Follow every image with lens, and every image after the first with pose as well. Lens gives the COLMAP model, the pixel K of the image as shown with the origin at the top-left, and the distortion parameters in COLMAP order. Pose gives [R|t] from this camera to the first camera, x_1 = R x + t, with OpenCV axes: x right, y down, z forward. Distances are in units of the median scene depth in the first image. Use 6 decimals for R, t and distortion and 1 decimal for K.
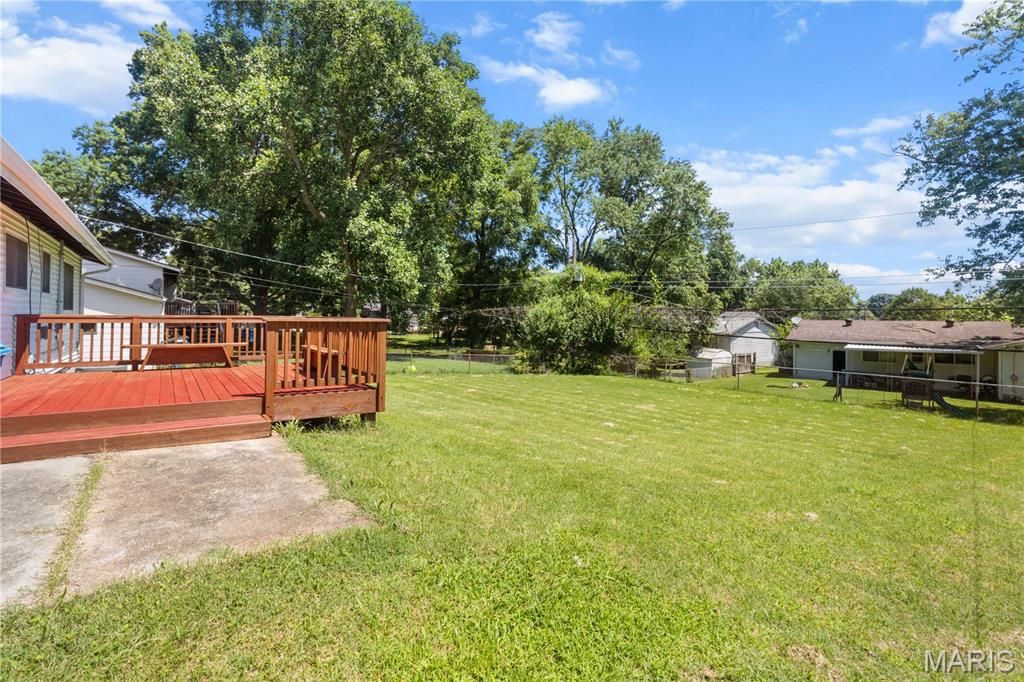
lens RADIAL K [[495.3, 0, 510.9], [0, 495.3, 320.0], [0, 0, 1]] dist [-0.056802, 0.035033]
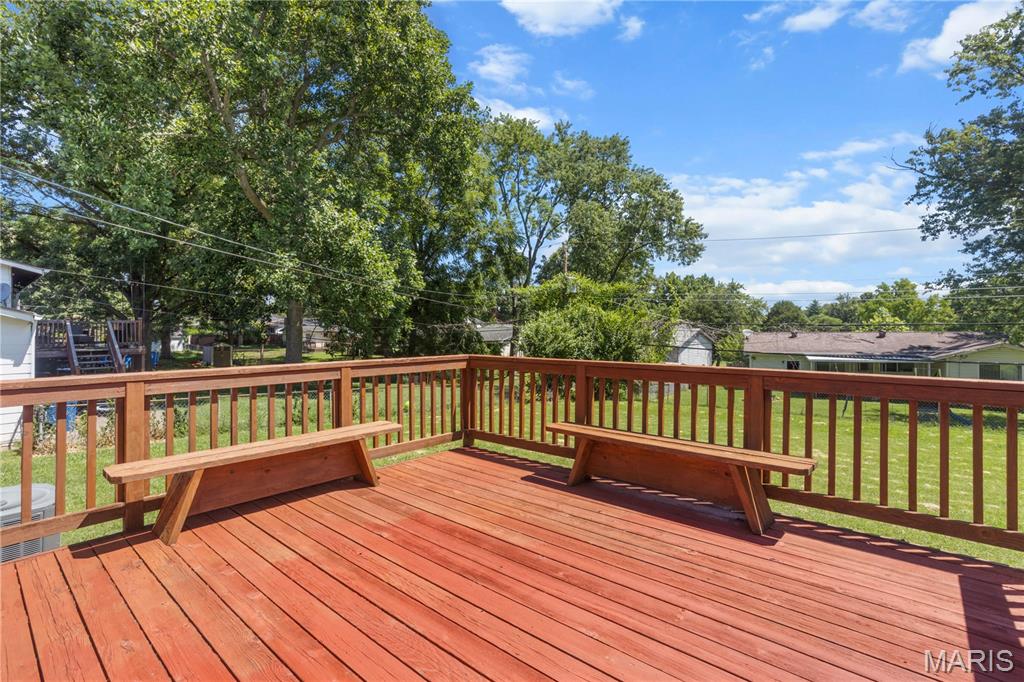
lens RADIAL K [[485.2, 0, 510.0], [0, 485.2, 330.3], [0, 0, 1]] dist [-0.010733, 0.000728]
pose [[0.972256, -0.010282, 0.233693, -0.197741], [0.010525, 0.999945, 0.000209, -0.014043], [-0.233682, 0.002256, 0.972310, 0.197915]]
